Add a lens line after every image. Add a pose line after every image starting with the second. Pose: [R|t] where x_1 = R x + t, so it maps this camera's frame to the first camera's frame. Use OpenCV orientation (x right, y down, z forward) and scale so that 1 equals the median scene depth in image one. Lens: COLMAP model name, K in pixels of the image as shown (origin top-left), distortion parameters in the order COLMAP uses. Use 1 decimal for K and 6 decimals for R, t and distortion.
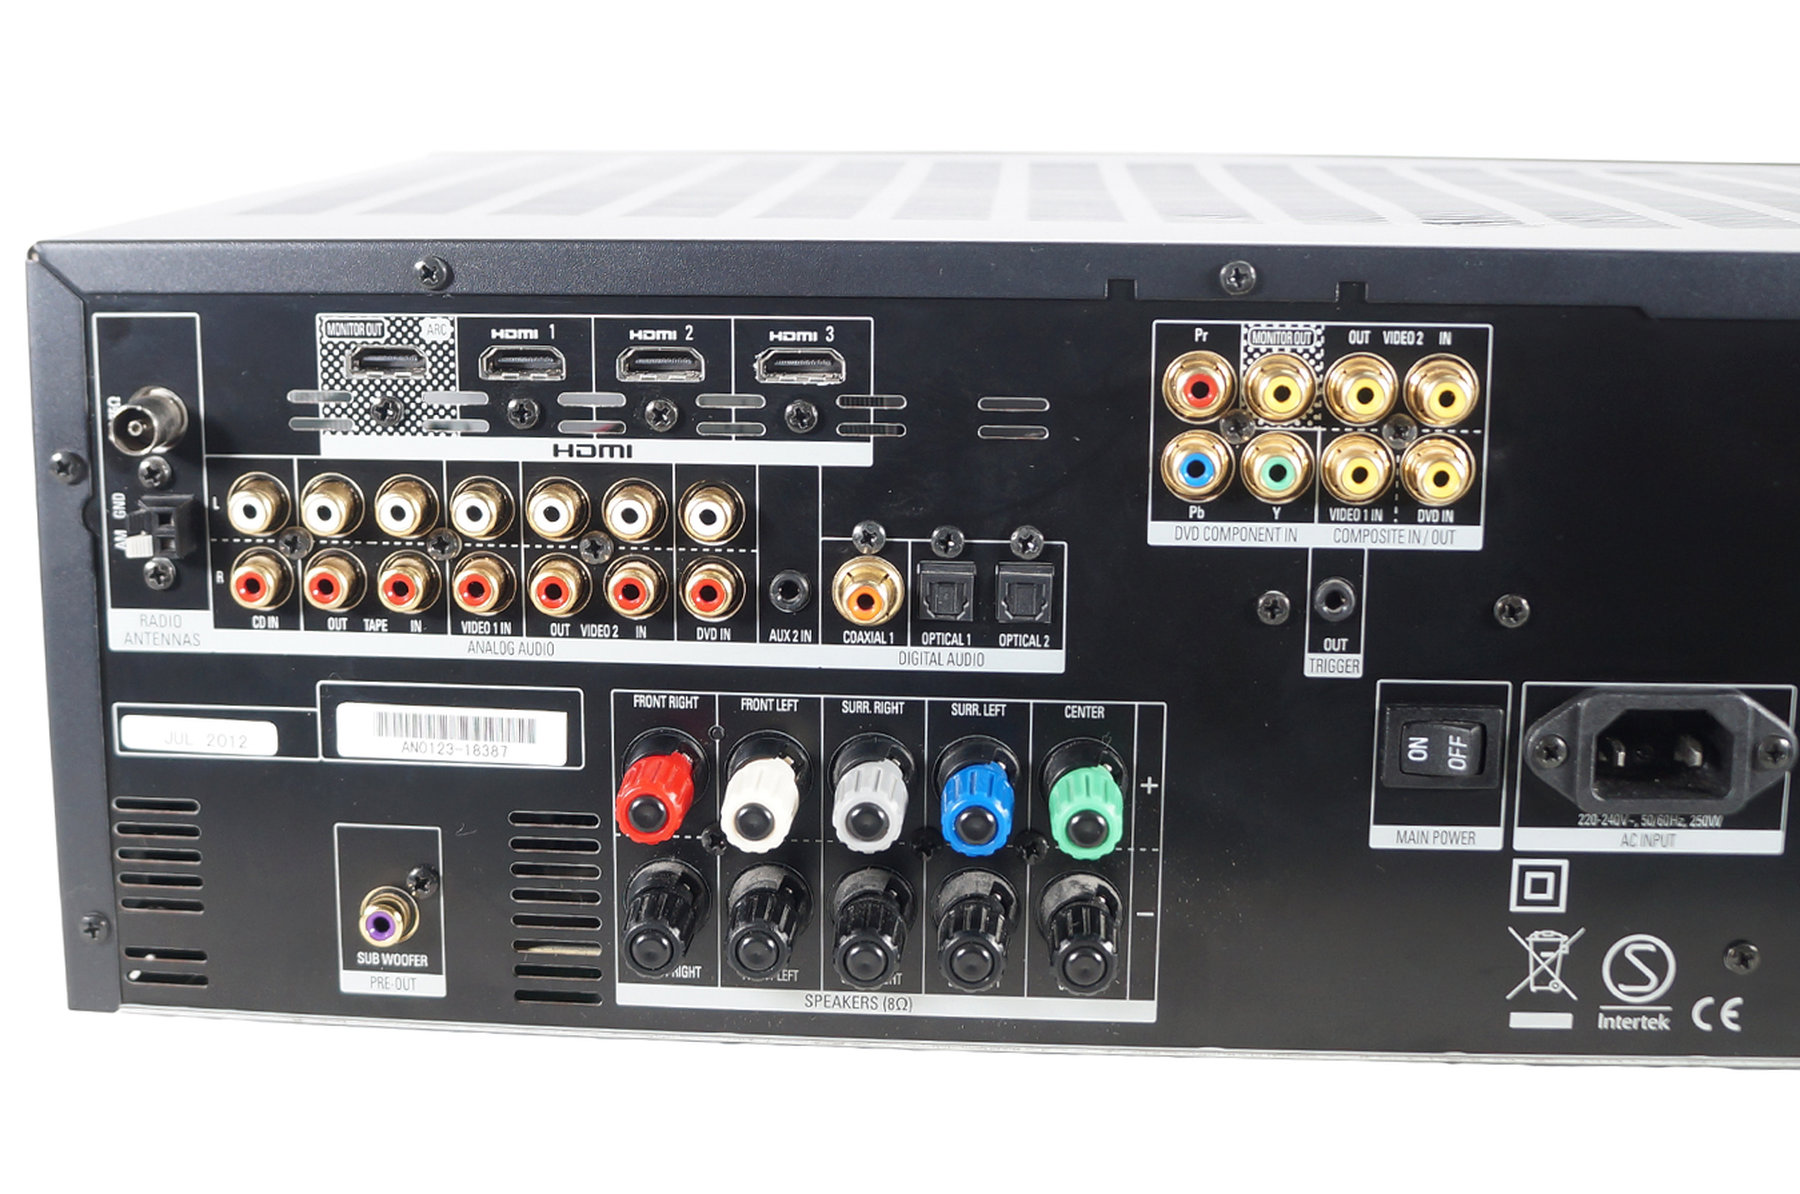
lens RADIAL K [[2617.5, 0, 787.9], [0, 2617.5, 597.6], [0, 0, 1]] dist [-0.172559, 0.000000]
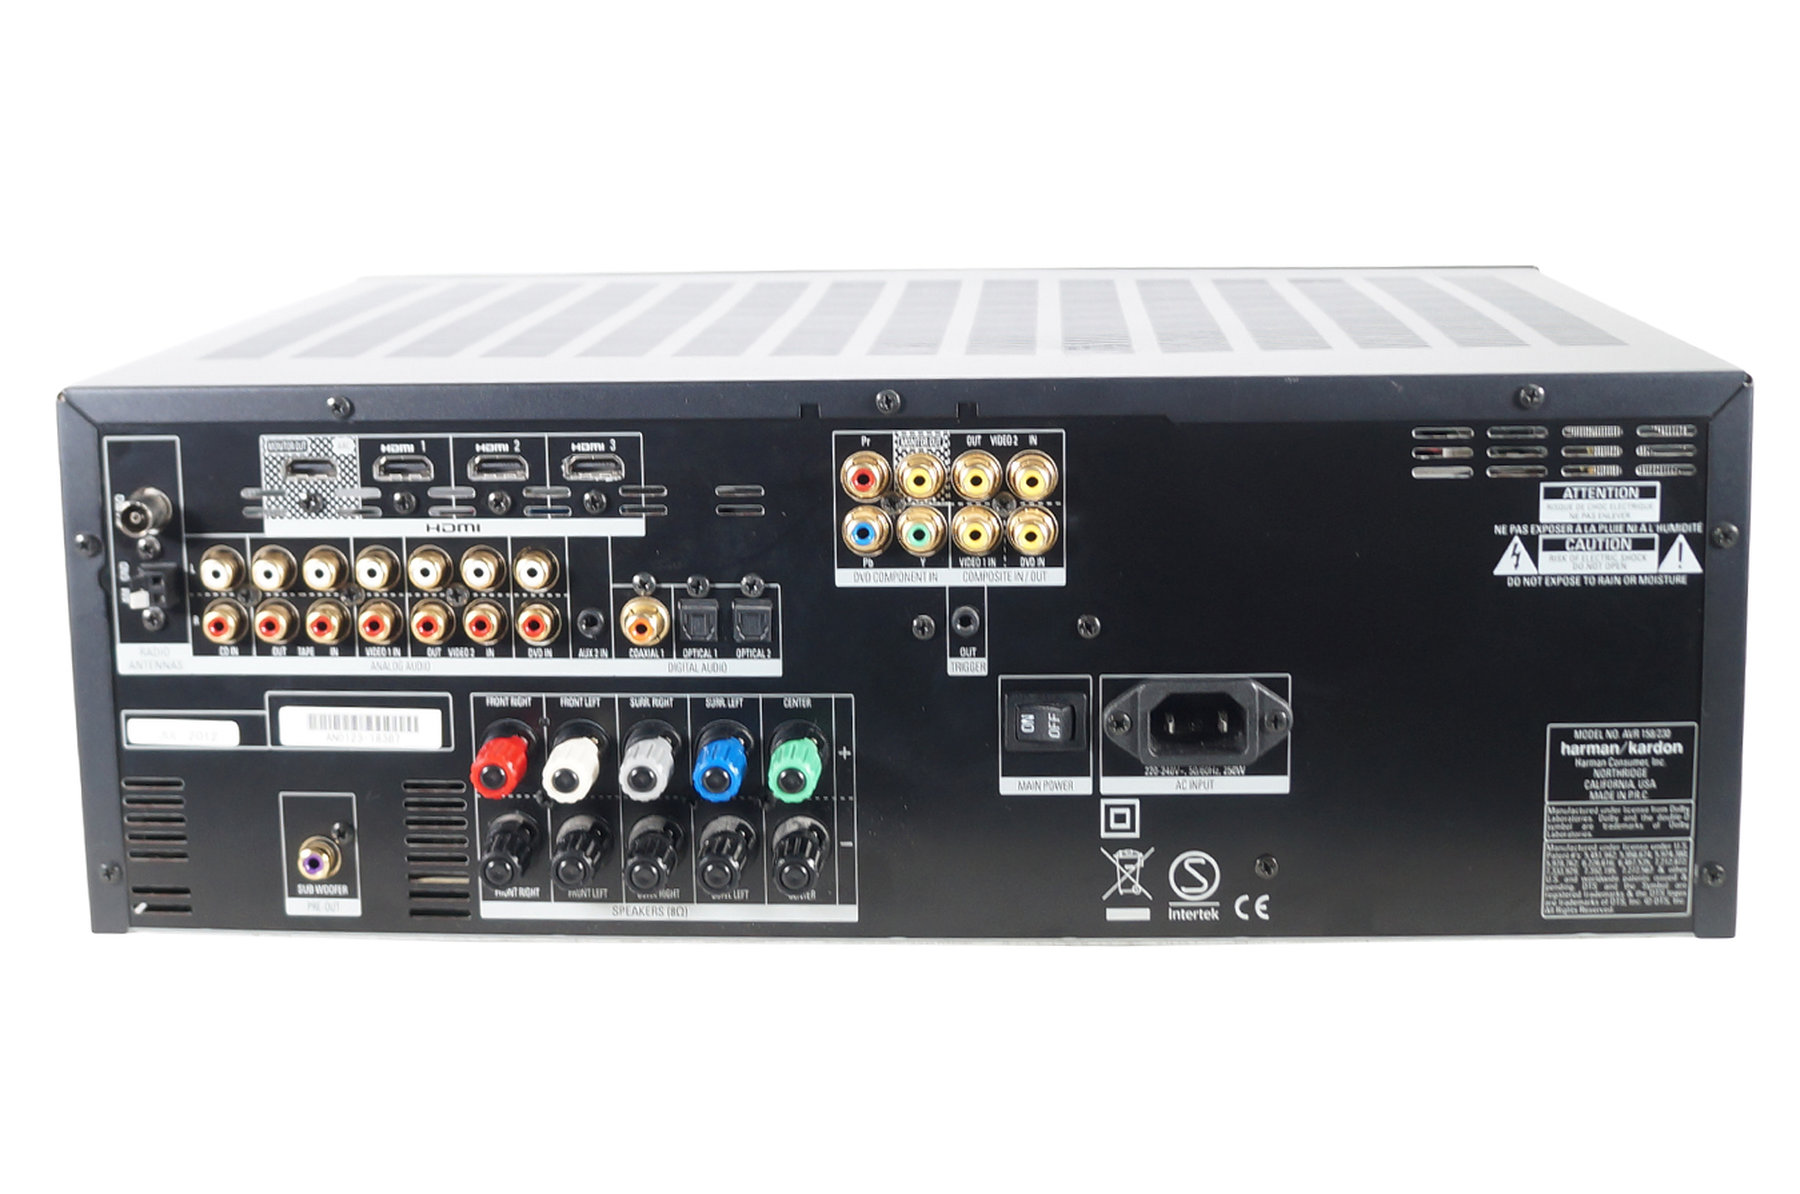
lens RADIAL K [[2617.5, 0, 901.1], [0, 2617.5, 595.0], [0, 0, 1]] dist [-0.172559, 0.000000]
pose [[0.998672, -0.018474, 0.048092, 0.101204], [0.019465, 0.999606, -0.020230, 0.014605], [-0.047699, 0.021139, 0.998638, -0.441702]]
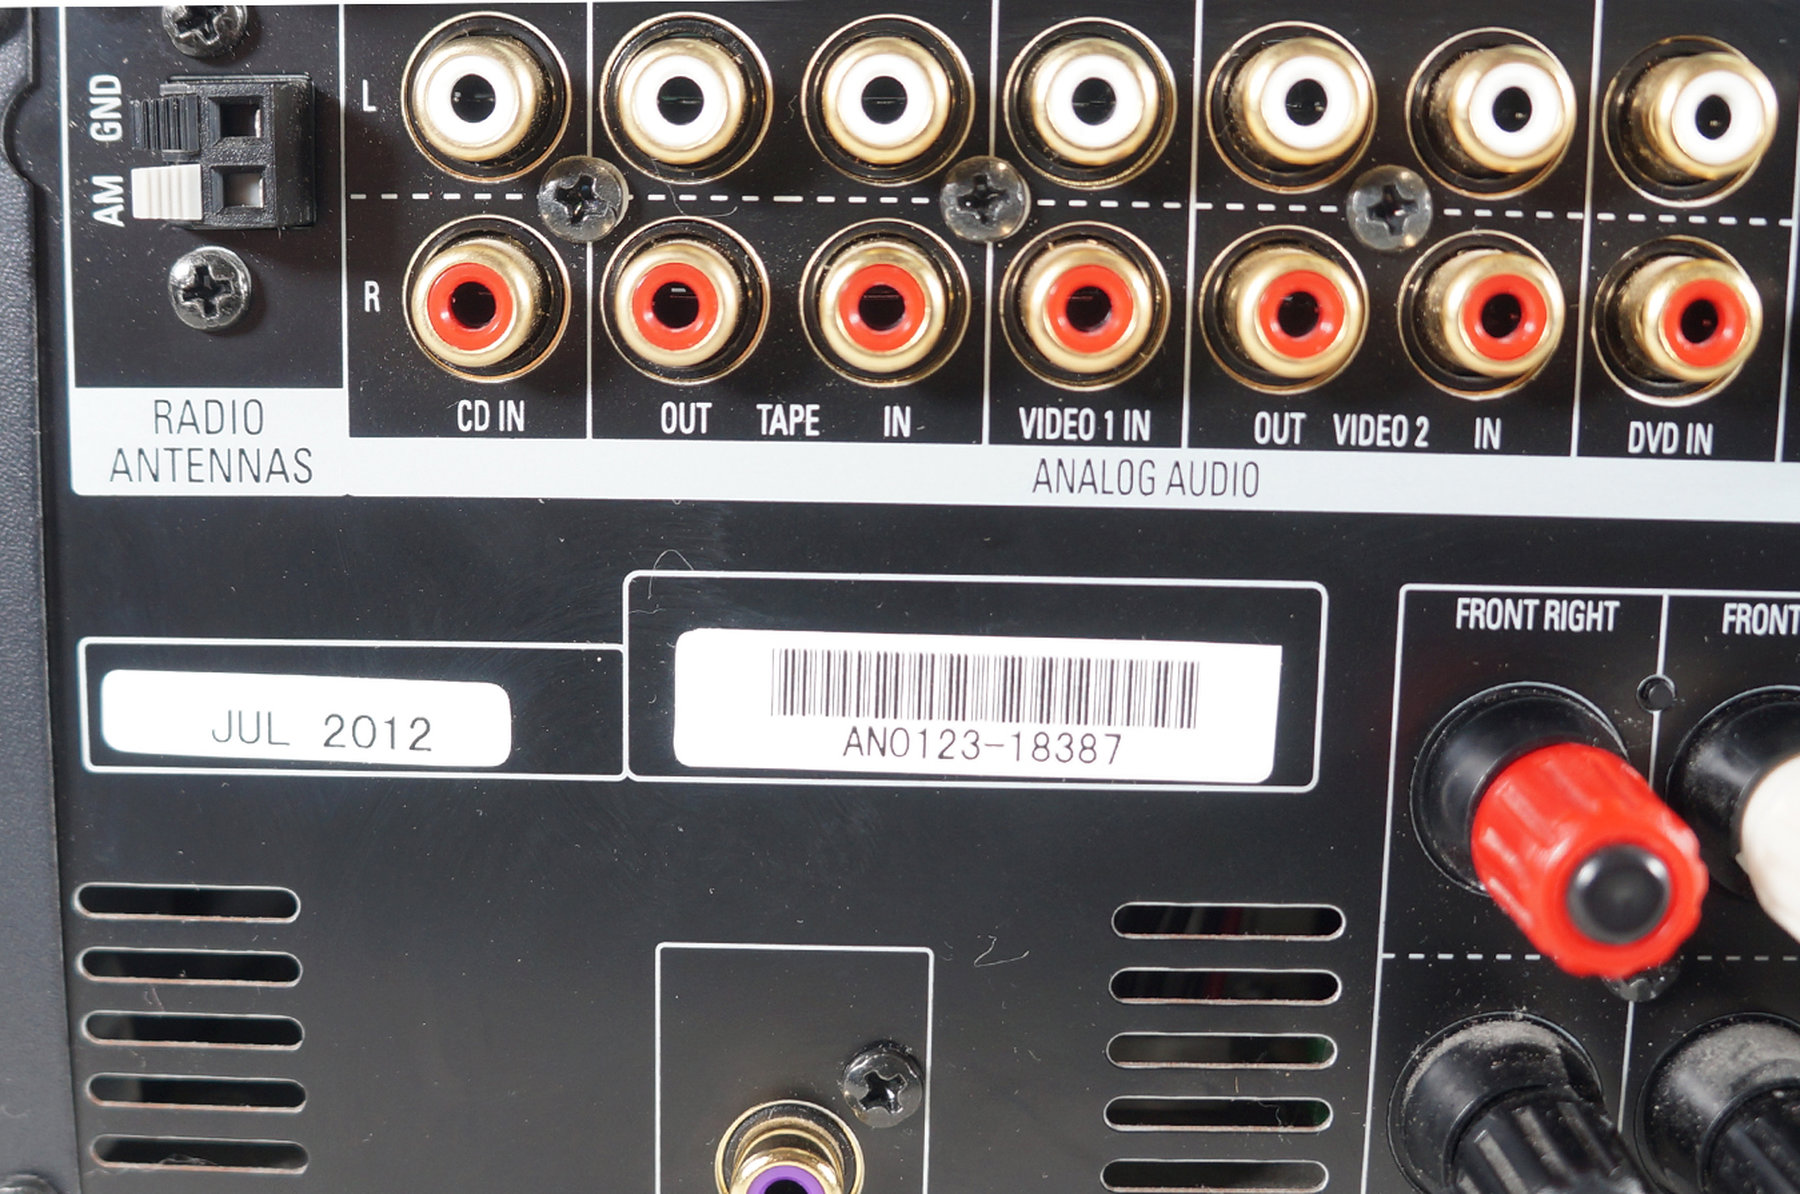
lens RADIAL K [[2617.5, 0, 908.4], [0, 2617.5, 616.0], [0, 0, 1]] dist [-0.172559, 0.000000]
pose [[0.995542, -0.003921, 0.094235, -0.178943], [0.006600, 0.999583, -0.028129, 0.050736], [-0.094085, 0.028626, 0.995153, 0.624971]]
